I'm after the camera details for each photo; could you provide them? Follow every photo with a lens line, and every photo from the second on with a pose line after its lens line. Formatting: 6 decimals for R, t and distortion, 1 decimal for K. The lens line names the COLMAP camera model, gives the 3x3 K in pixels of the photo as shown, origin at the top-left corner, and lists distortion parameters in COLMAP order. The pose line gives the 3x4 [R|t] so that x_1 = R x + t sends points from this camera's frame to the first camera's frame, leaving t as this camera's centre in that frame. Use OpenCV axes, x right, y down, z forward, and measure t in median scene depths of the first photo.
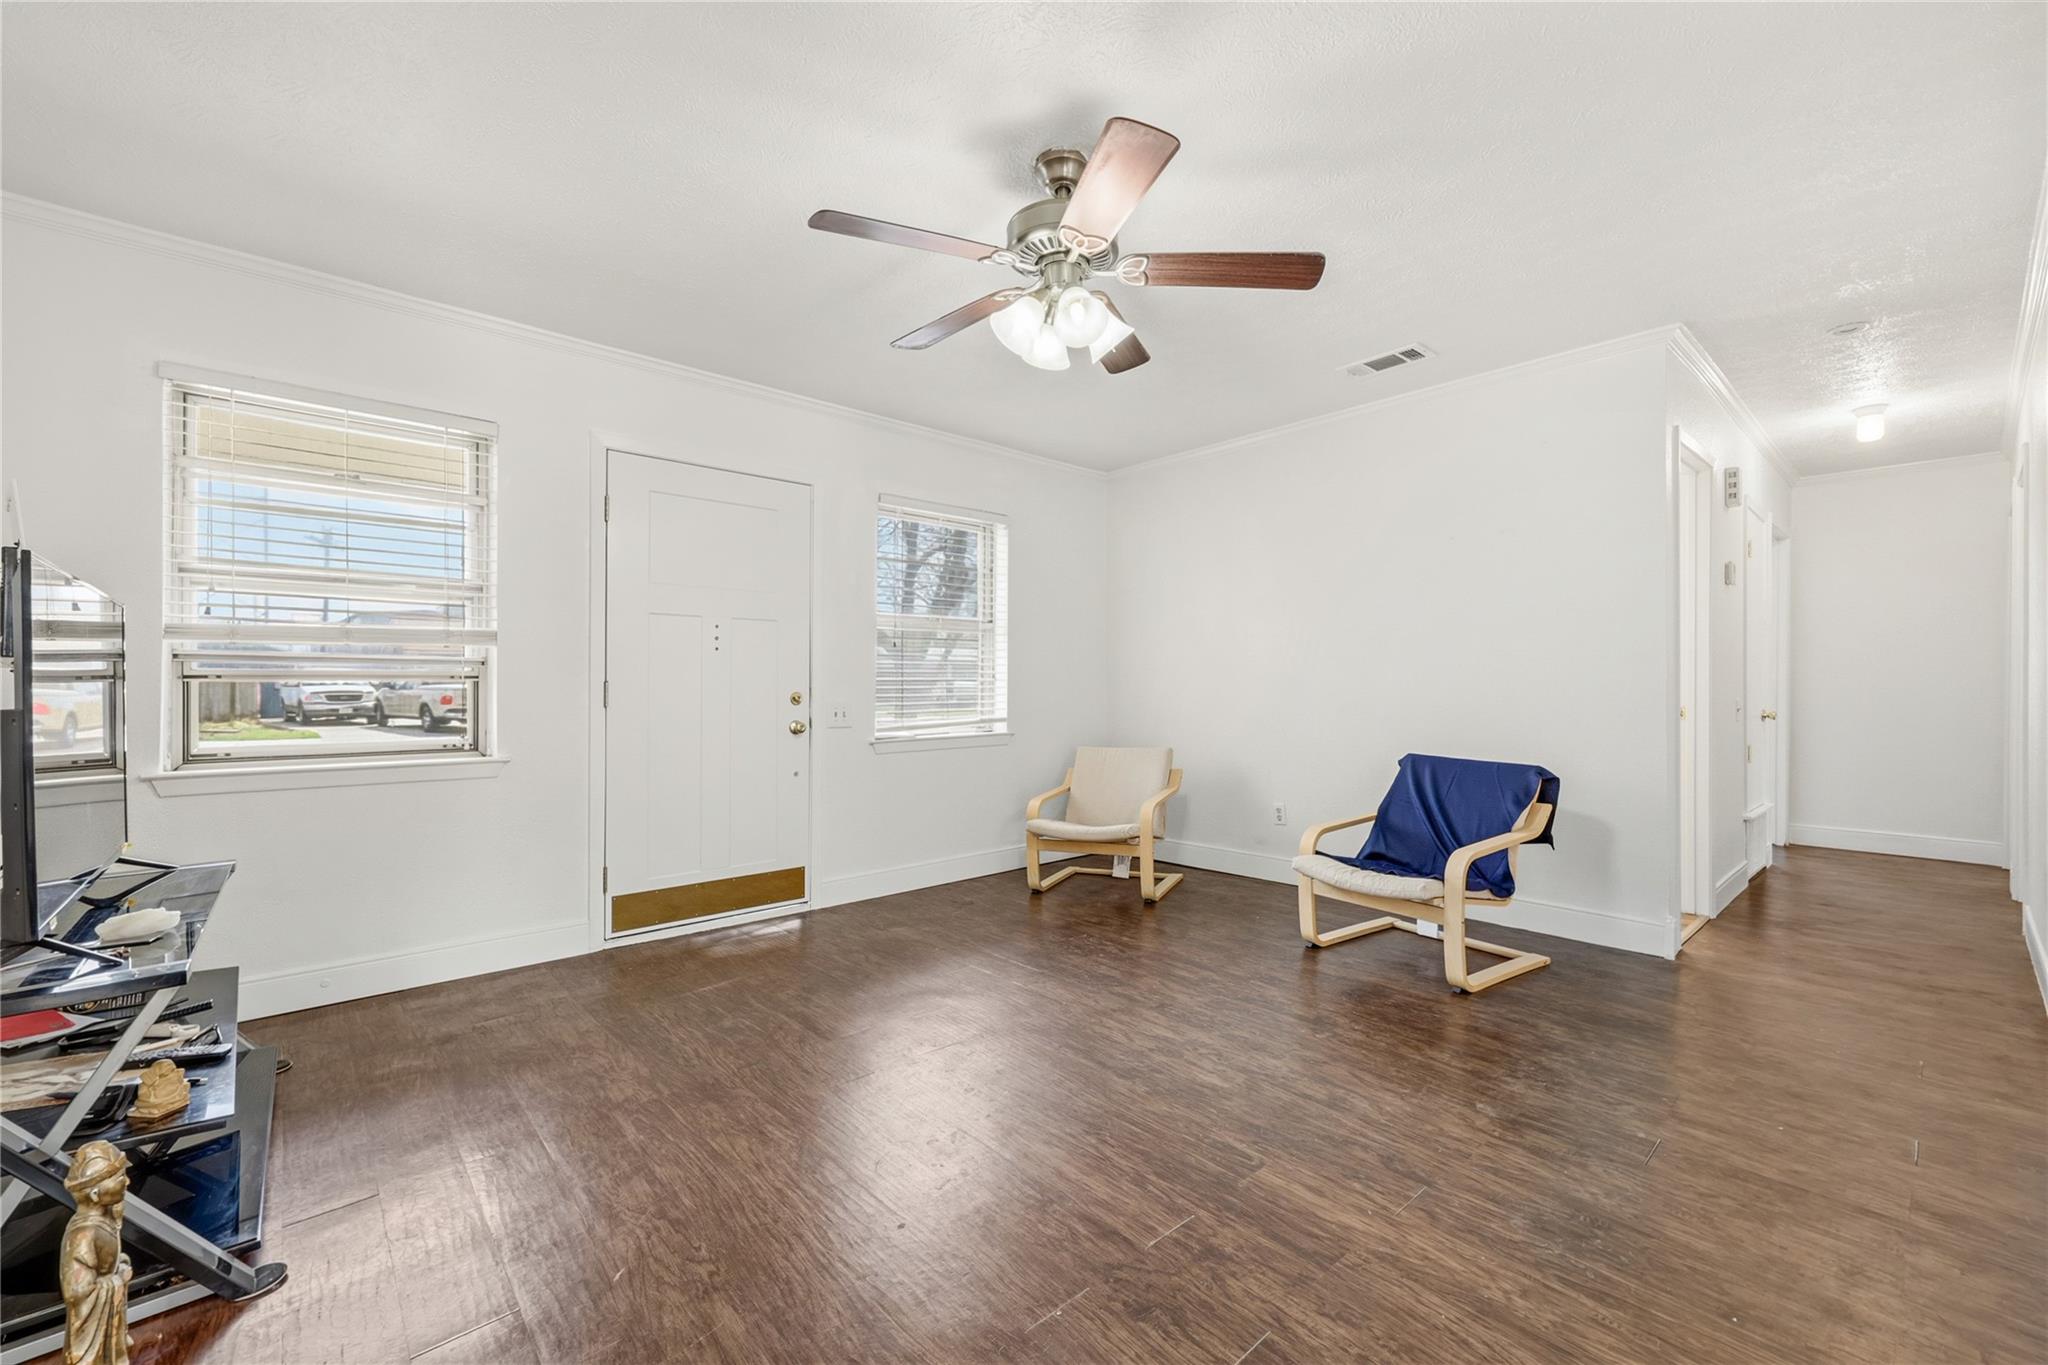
lens RADIAL K [[826.0, 0, 1037.7], [0, 826.0, 681.0], [0, 0, 1]] dist [-0.000618, 0.000473]
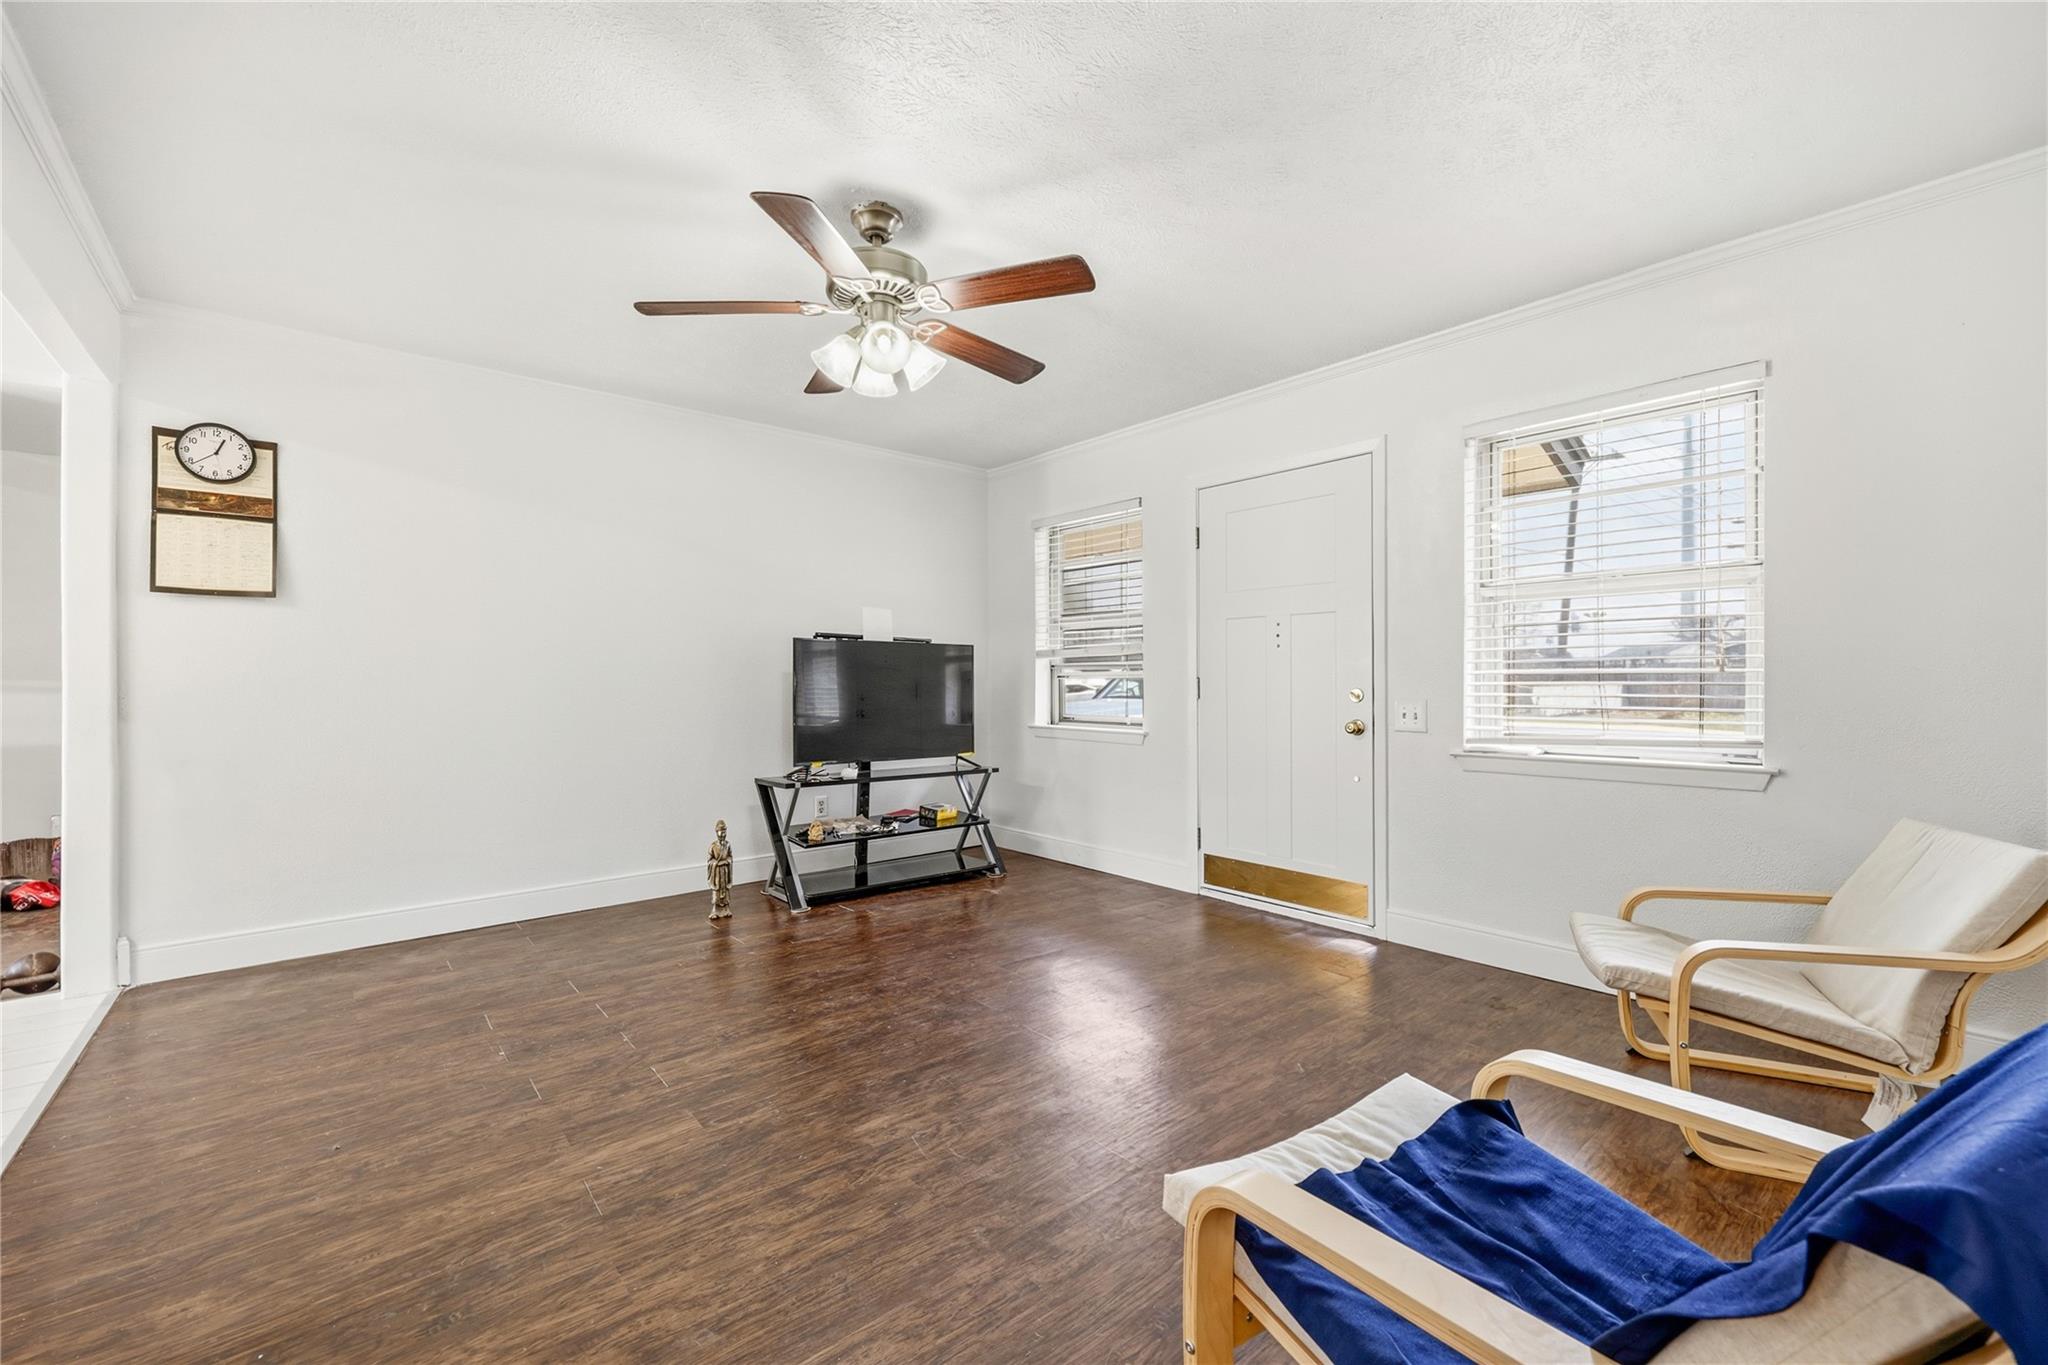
lens RADIAL K [[832.8, 0, 1035.6], [0, 832.8, 678.2], [0, 0, 1]] dist [-0.000087, -0.000057]
pose [[-0.020984, -0.000998, -0.999779, 1.246812], [0.008785, 0.999961, -0.001182, 0.001008], [0.999741, -0.008808, -0.020975, 1.340803]]
